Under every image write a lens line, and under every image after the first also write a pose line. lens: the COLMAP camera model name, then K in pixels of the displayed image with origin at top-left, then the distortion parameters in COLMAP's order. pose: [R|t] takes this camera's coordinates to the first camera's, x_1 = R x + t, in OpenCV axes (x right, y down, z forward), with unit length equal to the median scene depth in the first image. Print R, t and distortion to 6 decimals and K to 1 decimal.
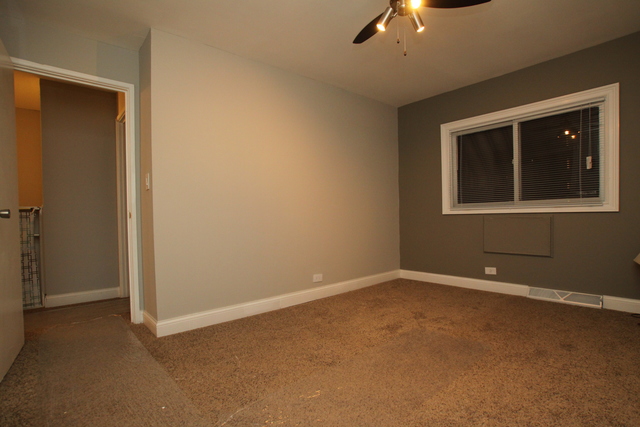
lens RADIAL K [[320.1, 0, 322.6], [0, 320.1, 225.3], [0, 0, 1]] dist [-0.084465, 0.040630]
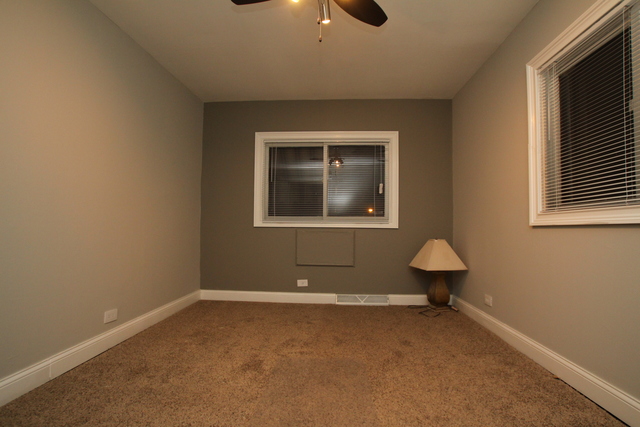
lens RADIAL K [[320.1, 0, 322.6], [0, 320.1, 225.3], [0, 0, 1]] dist [-0.084465, 0.040630]
pose [[0.701913, 0.030095, 0.711627, -0.202542], [-0.004641, 0.999279, -0.037683, -0.005617], [-0.712248, 0.023147, 0.701547, 0.251670]]
